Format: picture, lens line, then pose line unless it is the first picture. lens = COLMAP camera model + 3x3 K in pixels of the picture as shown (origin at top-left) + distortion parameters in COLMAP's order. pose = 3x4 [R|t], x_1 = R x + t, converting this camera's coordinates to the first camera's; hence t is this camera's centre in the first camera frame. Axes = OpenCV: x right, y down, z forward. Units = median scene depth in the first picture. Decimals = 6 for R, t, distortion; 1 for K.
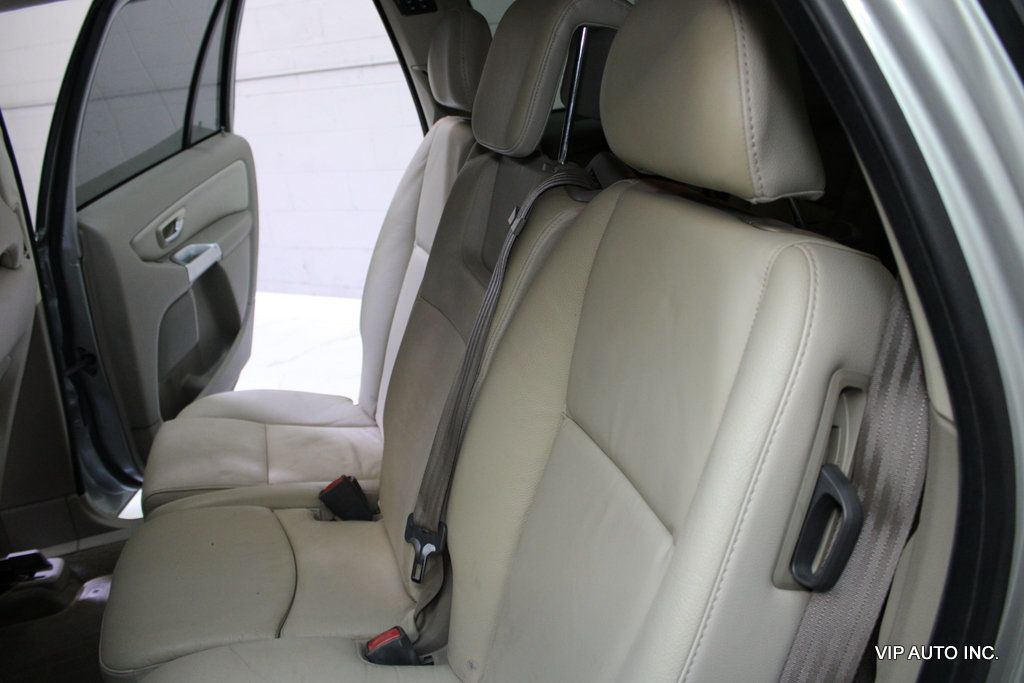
lens RADIAL K [[856.5, 0, 518.5], [0, 856.5, 345.2], [0, 0, 1]] dist [-0.163904, 0.142640]
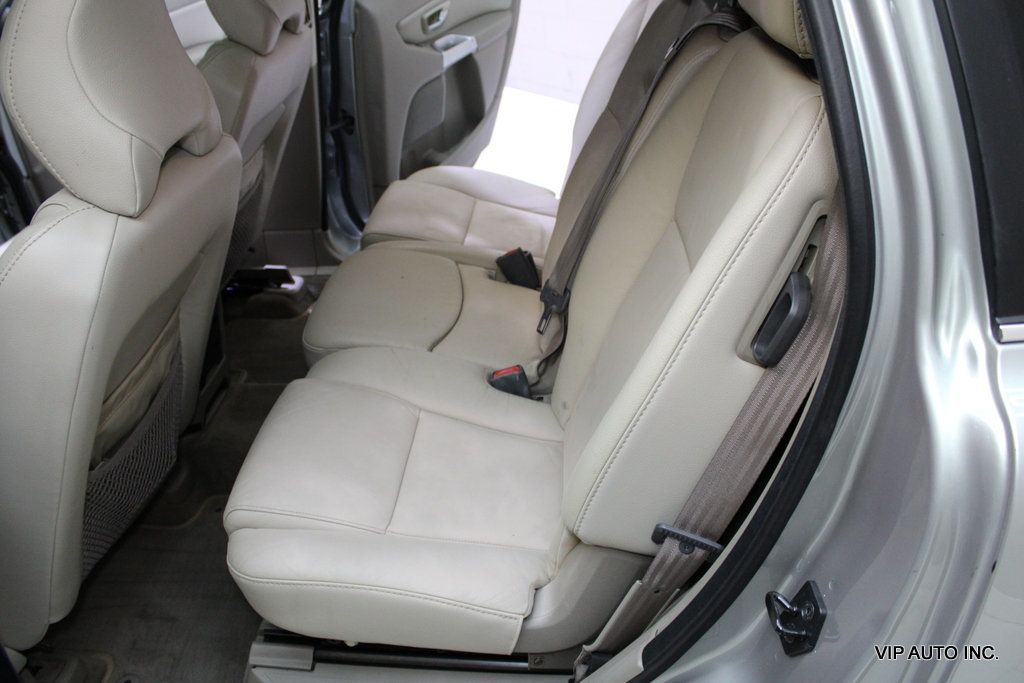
lens RADIAL K [[856.5, 0, 501.2], [0, 856.5, 349.6], [0, 0, 1]] dist [-0.163904, 0.142640]
pose [[0.929612, 0.242063, -0.277898, 0.121107], [-0.179182, 0.955790, 0.233151, 0.012555], [0.322050, -0.166946, 0.931887, -0.133102]]
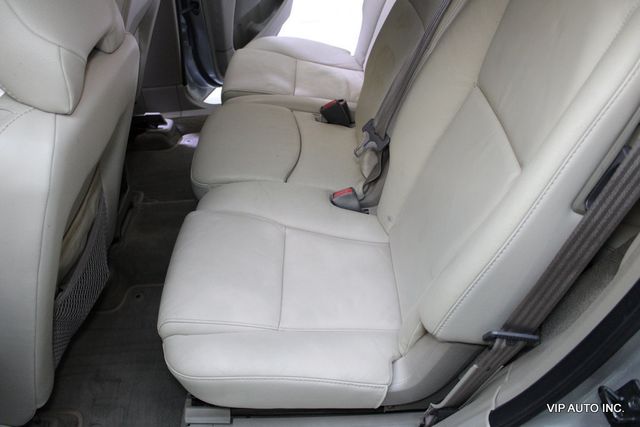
lens RADIAL K [[535.3, 0, 315.4], [0, 535.3, 224.2], [0, 0, 1]] dist [-0.163904, 0.142640]
pose [[0.957316, 0.220551, -0.186826, 0.004046], [-0.138527, 0.917372, 0.373147, -0.001892], [0.253687, -0.331339, 0.908767, -0.037562]]
